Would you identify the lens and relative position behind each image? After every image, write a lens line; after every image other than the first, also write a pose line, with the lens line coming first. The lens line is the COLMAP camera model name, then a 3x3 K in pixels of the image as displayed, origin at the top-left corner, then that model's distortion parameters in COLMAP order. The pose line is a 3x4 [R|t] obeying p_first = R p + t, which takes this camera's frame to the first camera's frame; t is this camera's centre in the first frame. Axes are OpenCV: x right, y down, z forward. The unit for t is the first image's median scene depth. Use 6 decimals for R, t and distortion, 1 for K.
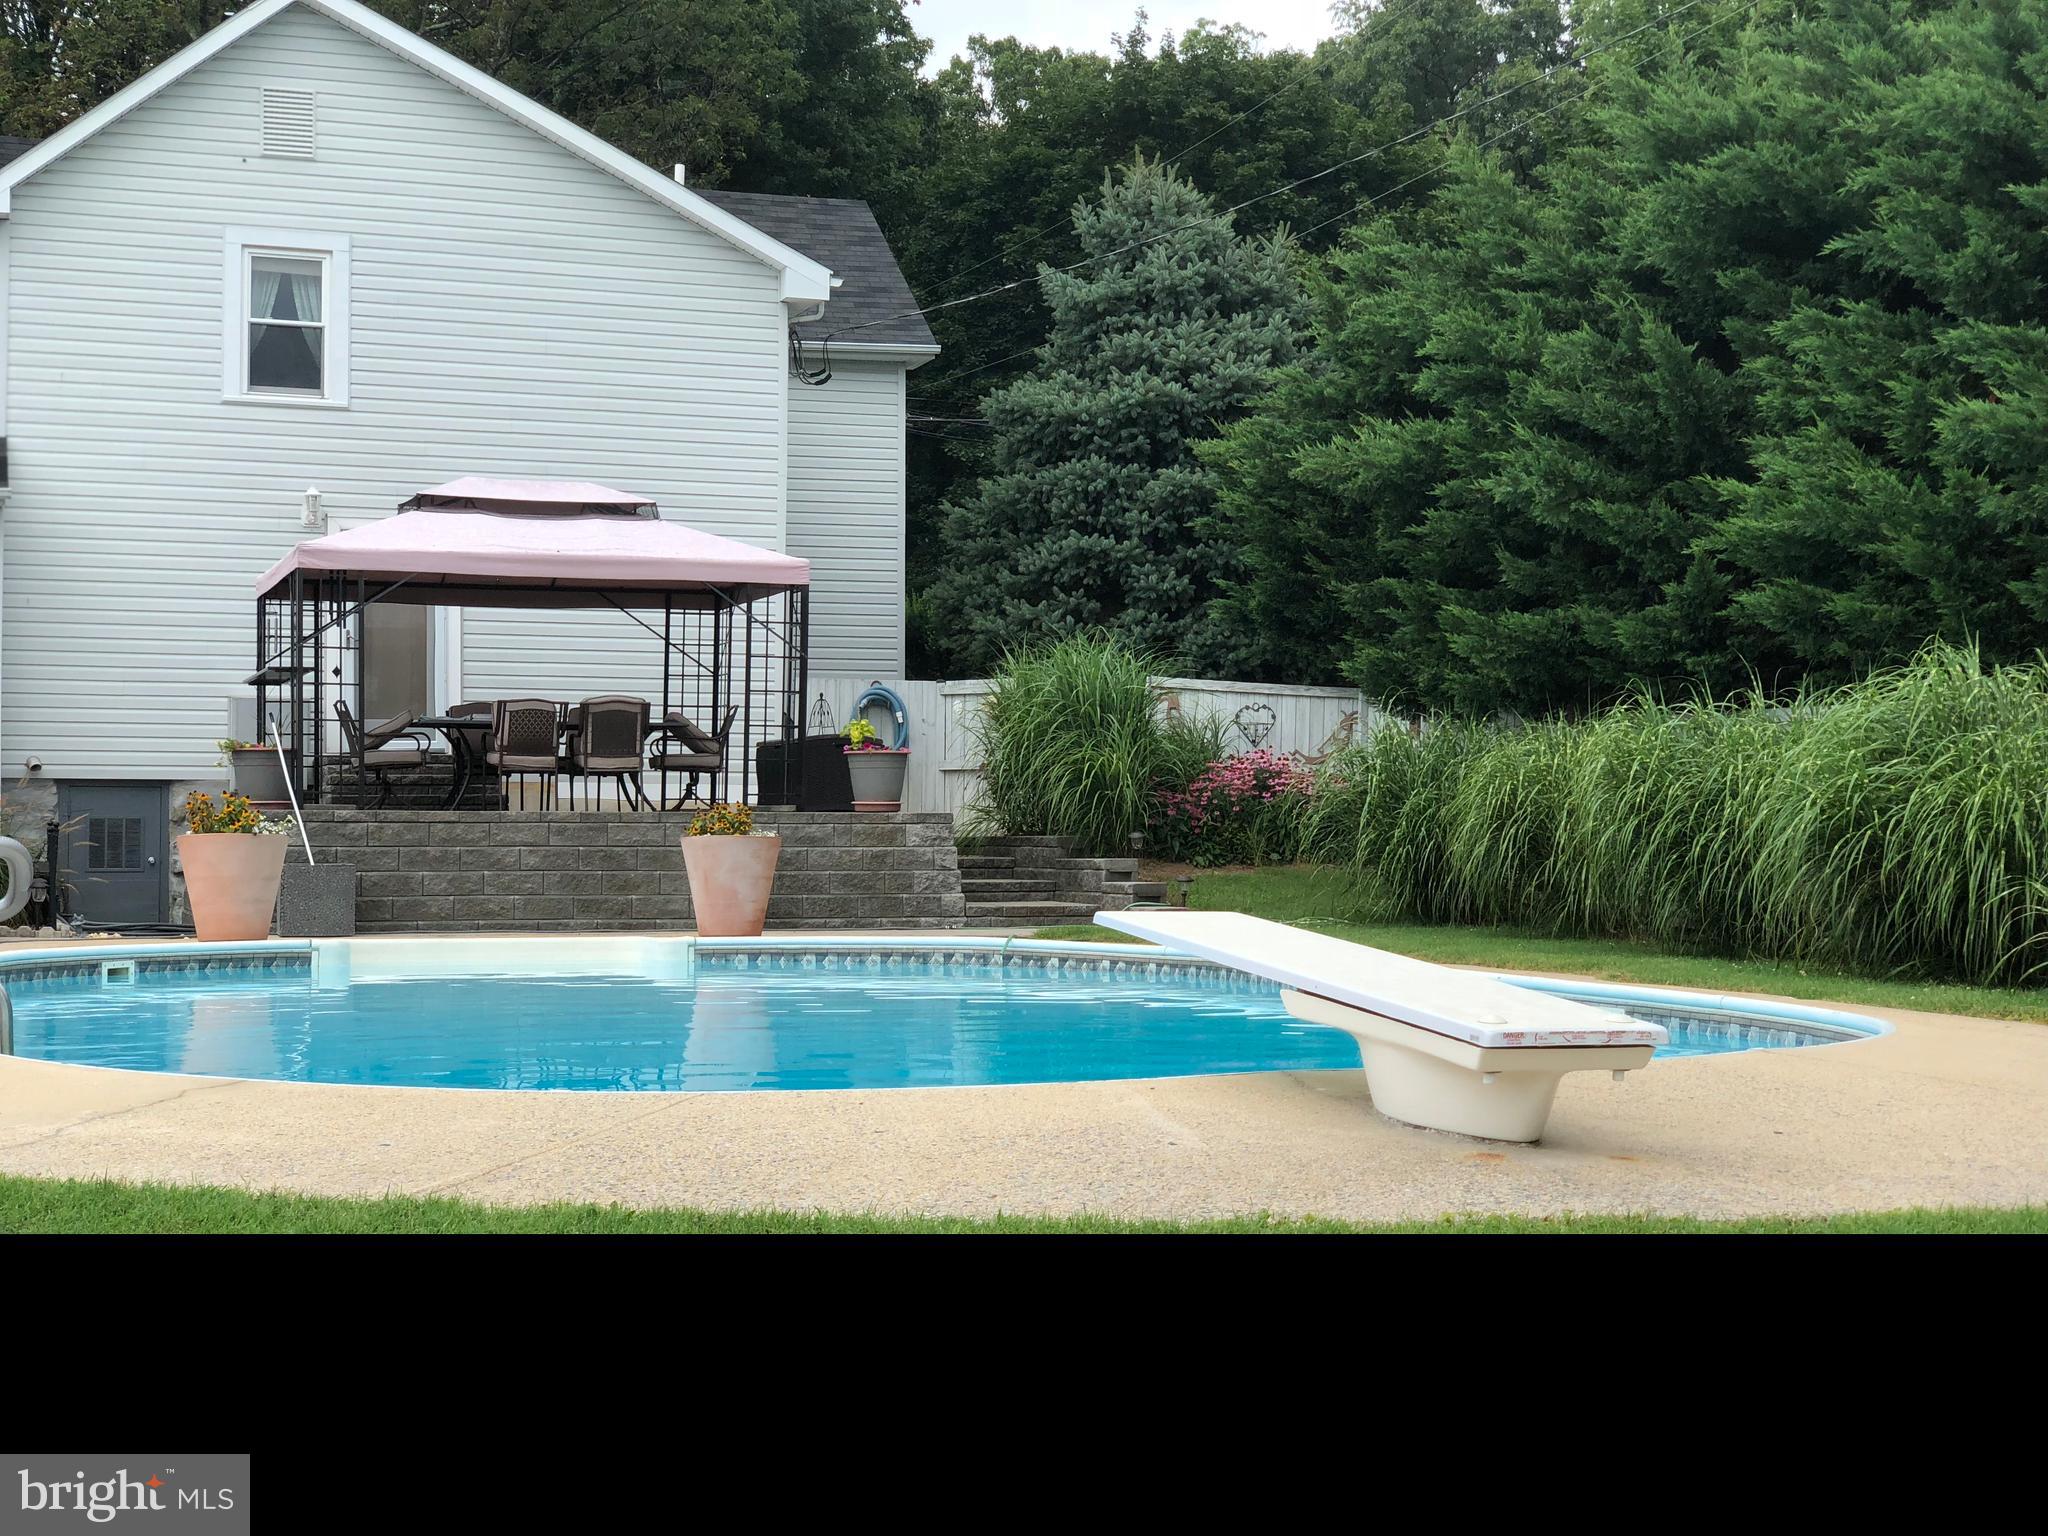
lens RADIAL K [[3083.4, 0, 1023.9], [0, 3083.4, 767.1], [0, 0, 1]] dist [-0.038267, 0.000000]
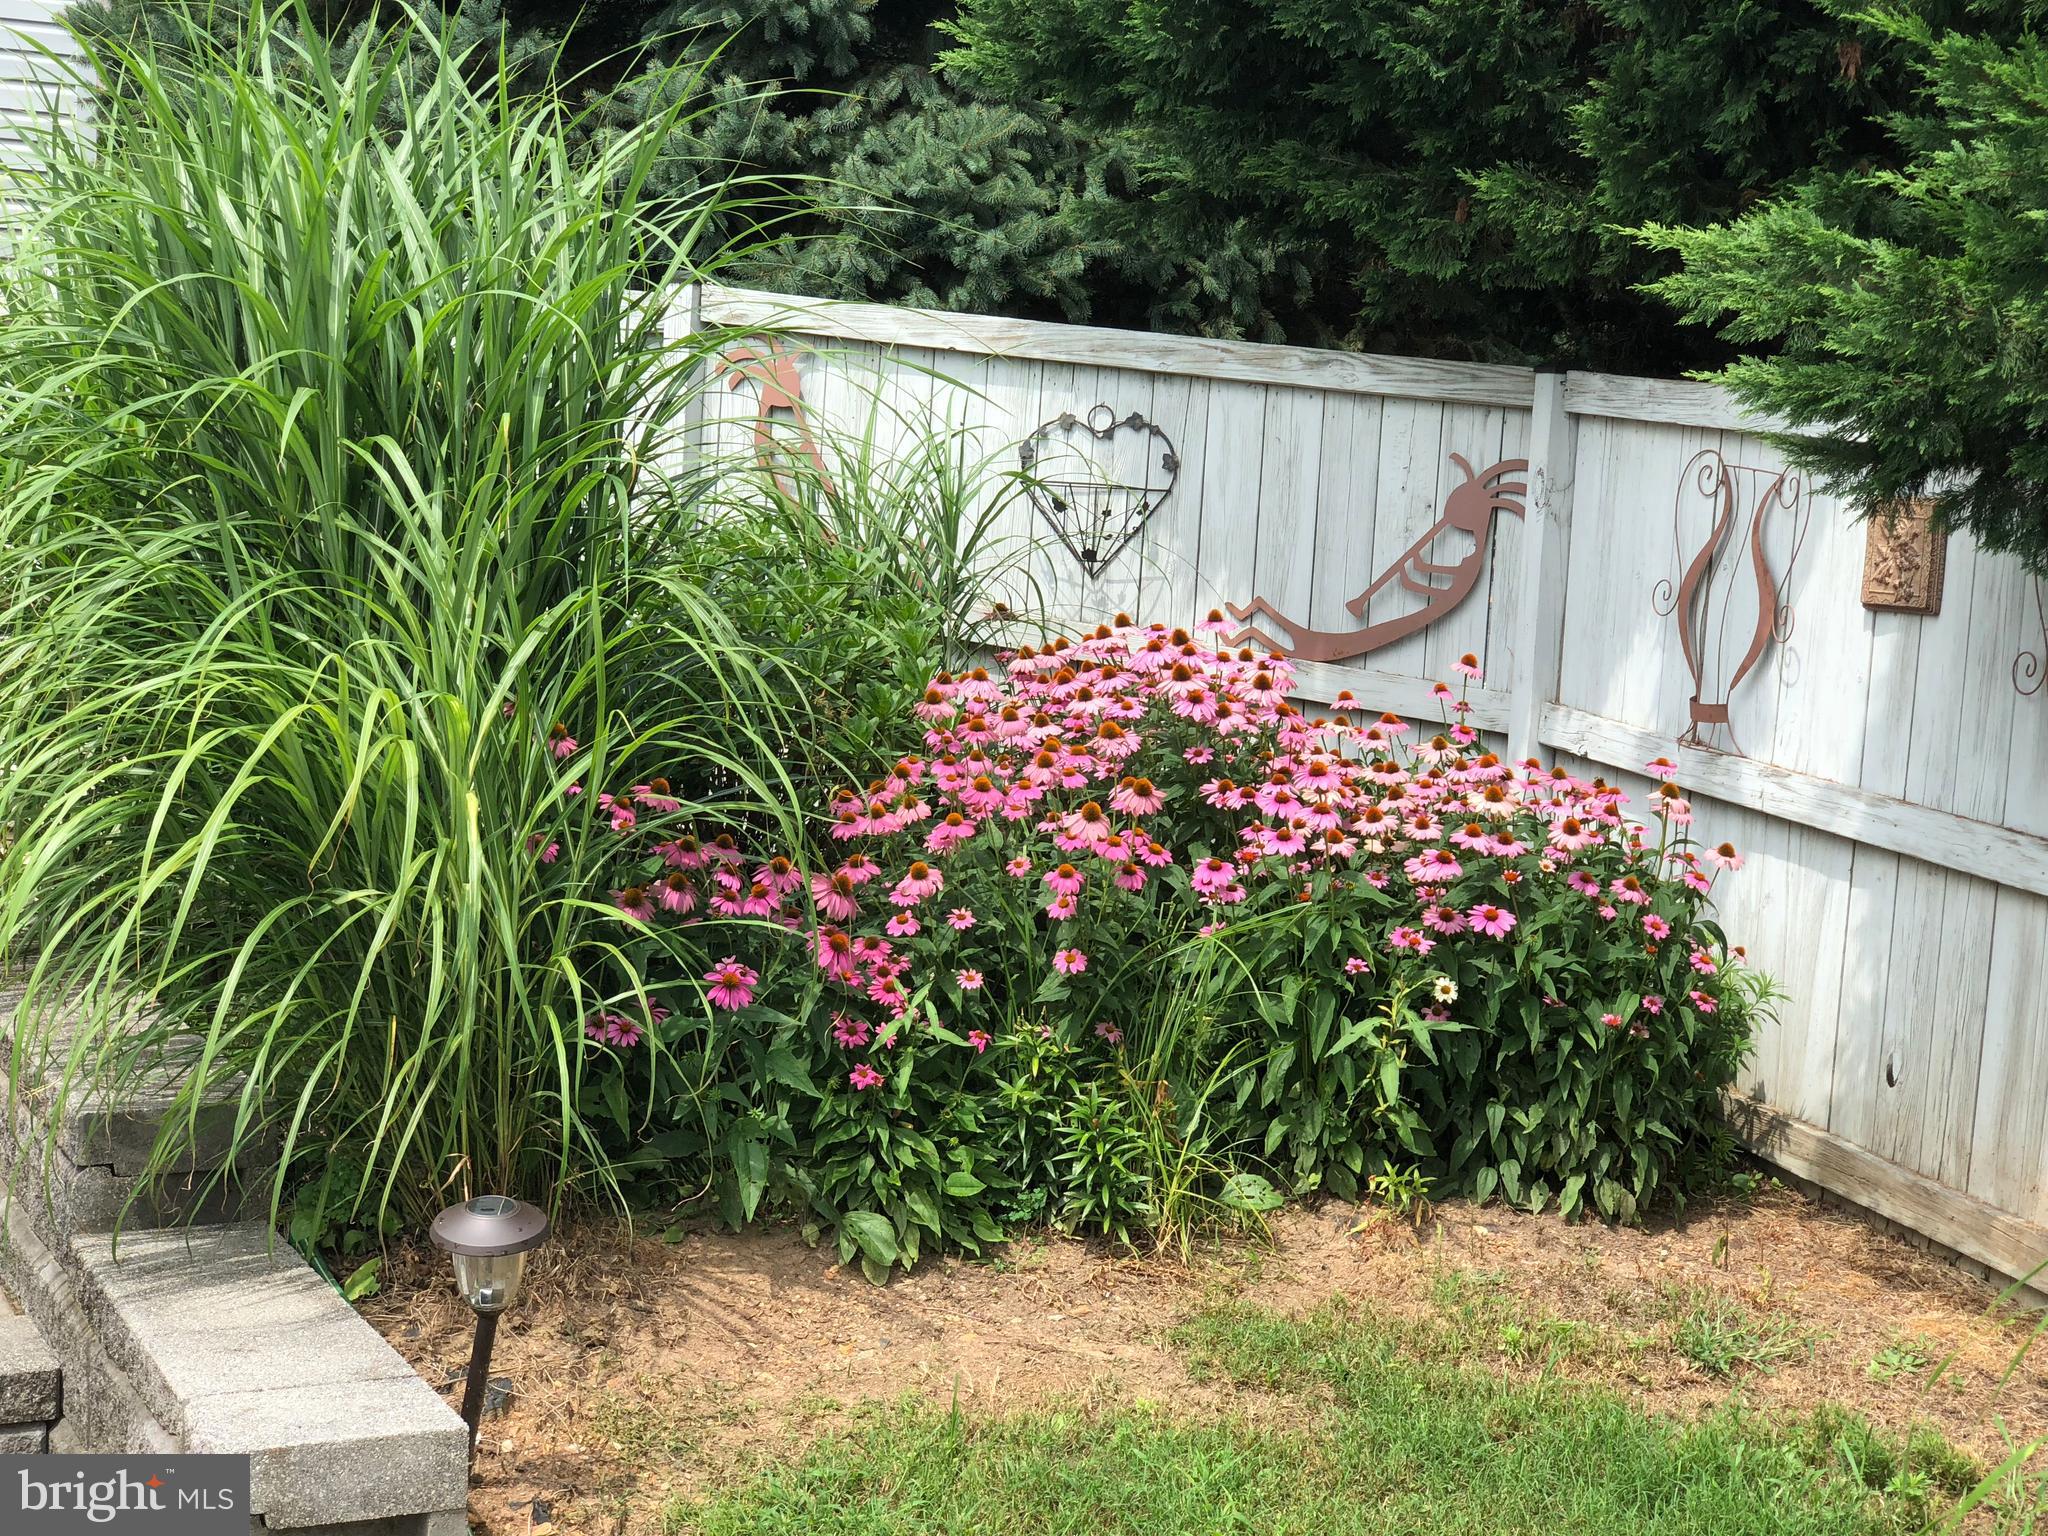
lens RADIAL K [[3083.4, 0, 1025.3], [0, 3083.4, 769.5], [0, 0, 1]] dist [-0.038267, 0.000000]
pose [[0.992292, 0.031589, 0.119832, 0.039344], [-0.043466, 0.994253, 0.097836, -0.015663], [-0.116052, -0.102291, 0.987962, 0.749918]]
